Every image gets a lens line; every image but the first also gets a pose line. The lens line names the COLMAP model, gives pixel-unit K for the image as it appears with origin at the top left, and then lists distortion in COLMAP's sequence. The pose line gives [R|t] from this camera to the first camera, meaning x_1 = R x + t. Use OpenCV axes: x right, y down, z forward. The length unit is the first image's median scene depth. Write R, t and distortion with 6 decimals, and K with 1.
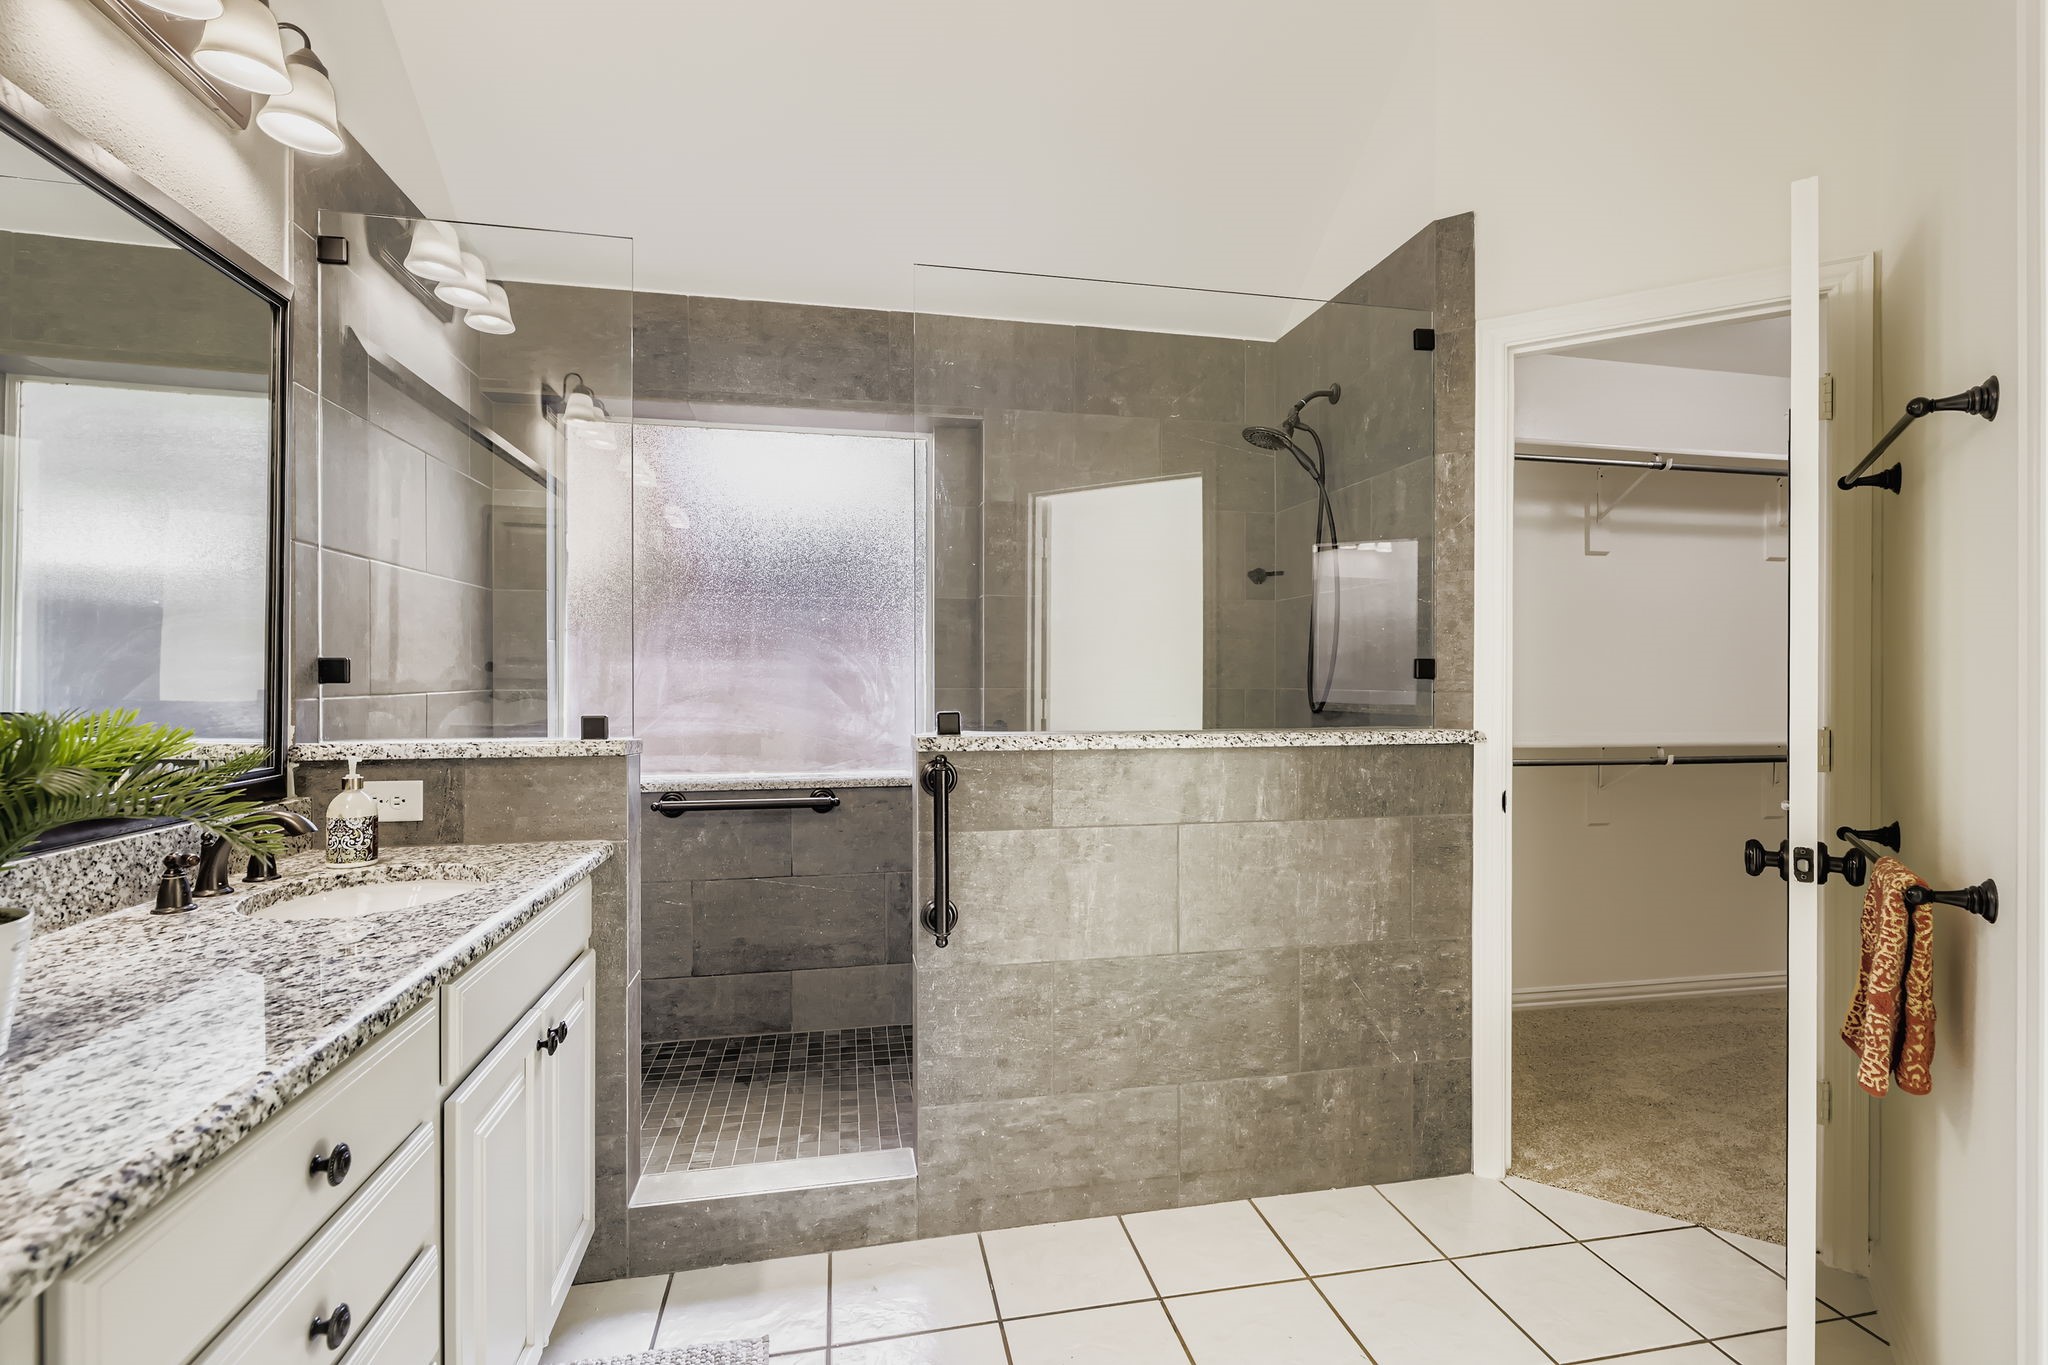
lens RADIAL K [[973.2, 0, 1062.6], [0, 973.2, 682.4], [0, 0, 1]] dist [0.000788, 0.000063]
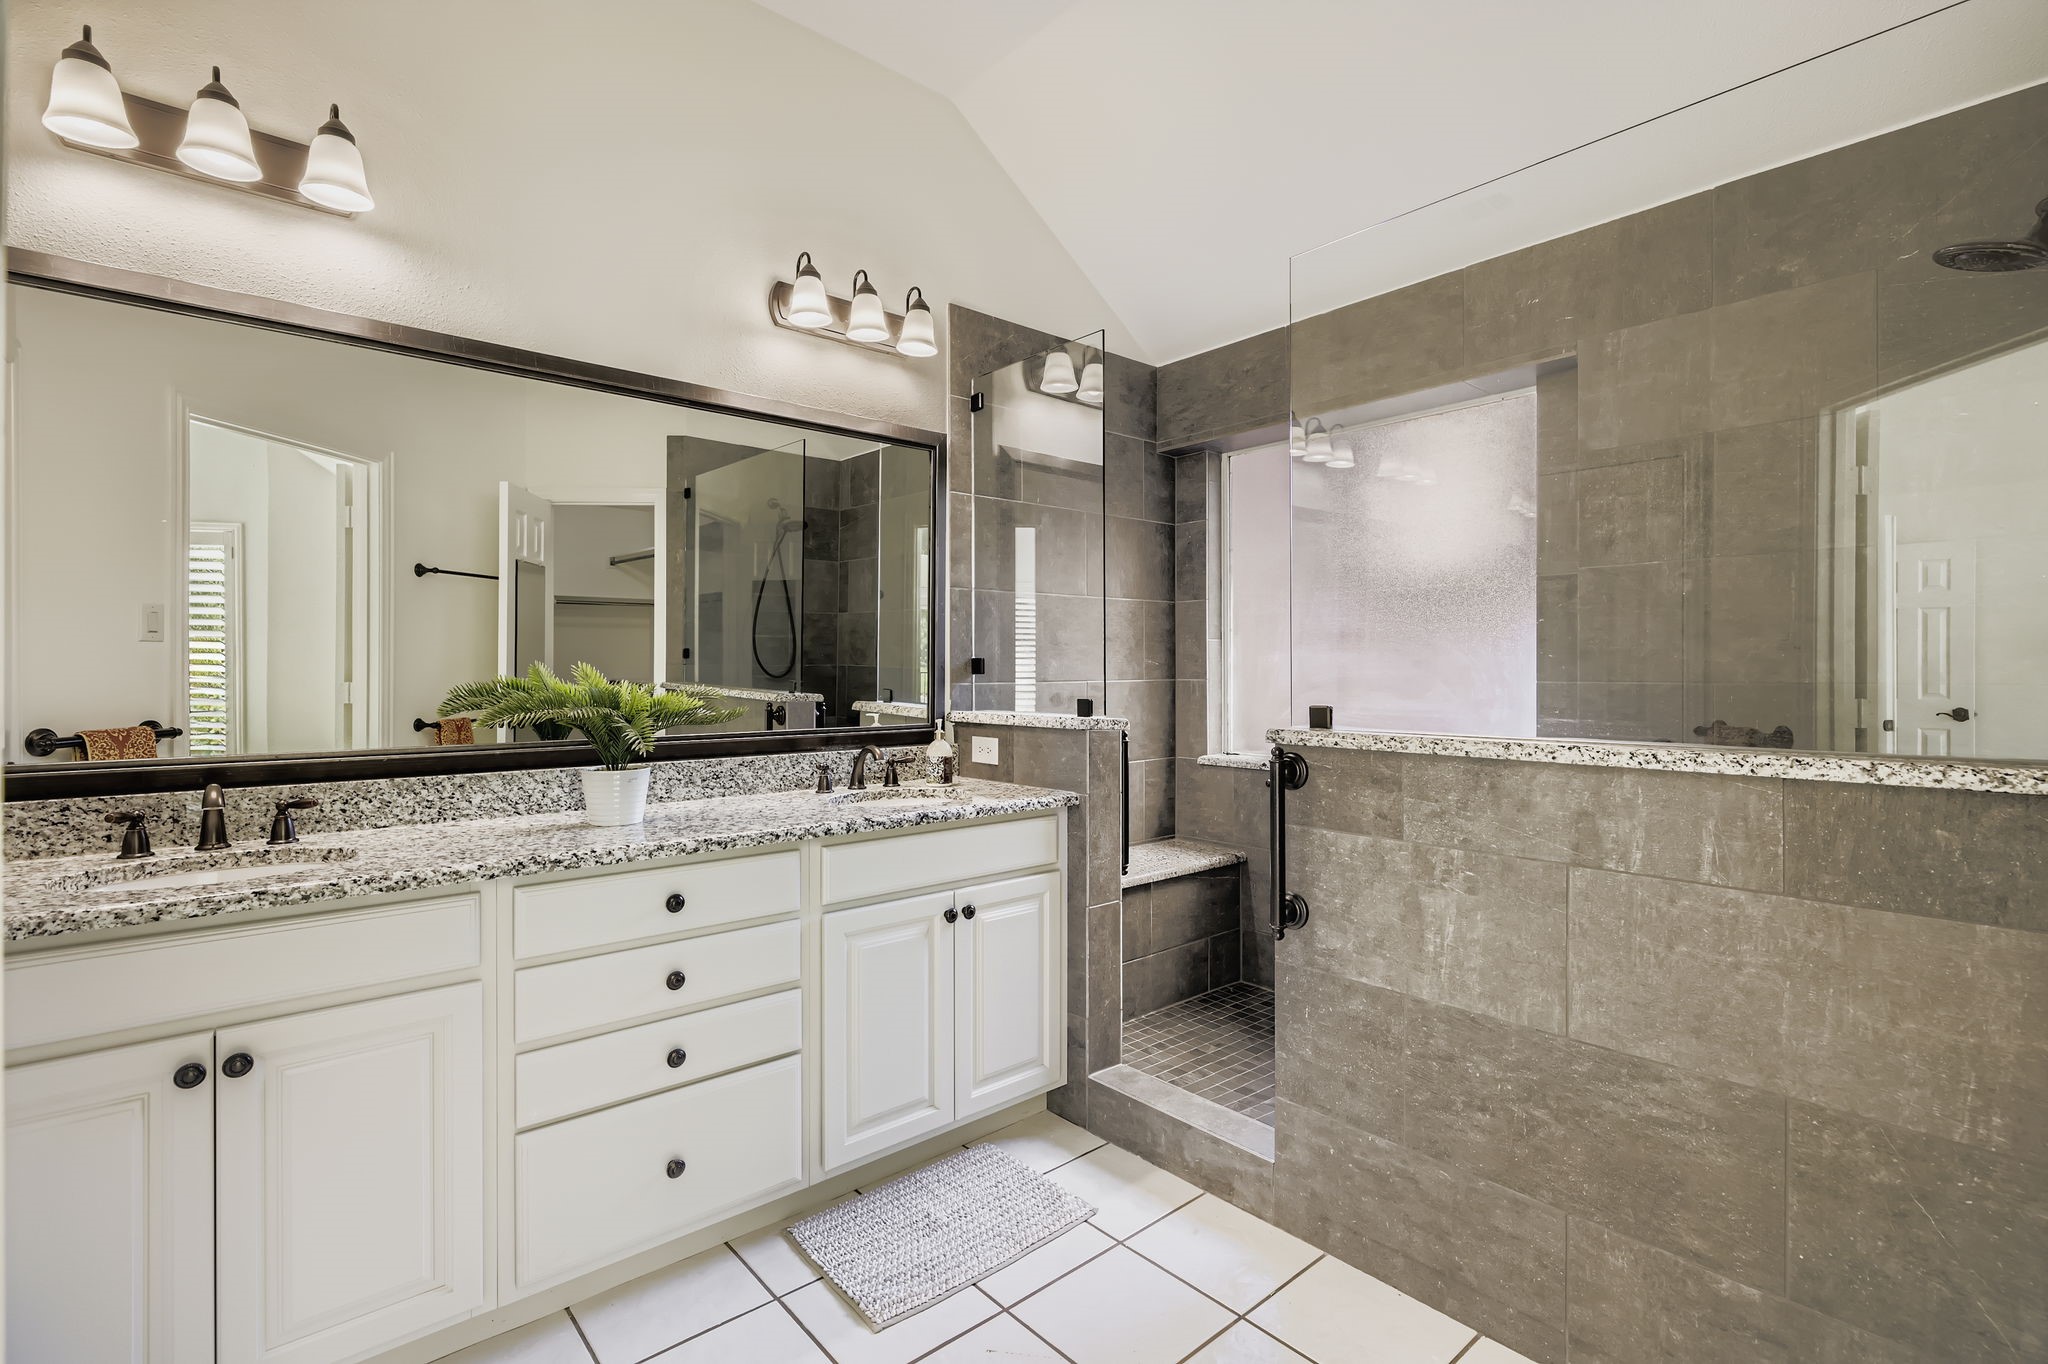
lens RADIAL K [[976.8, 0, 1025.6], [0, 976.8, 671.4], [0, 0, 1]] dist [-0.000767, -0.000410]
pose [[0.458124, -0.000219, -0.888888, 0.597872], [-0.001869, 0.999998, -0.001209, -0.001362], [0.888886, 0.002215, 0.458122, 0.286800]]
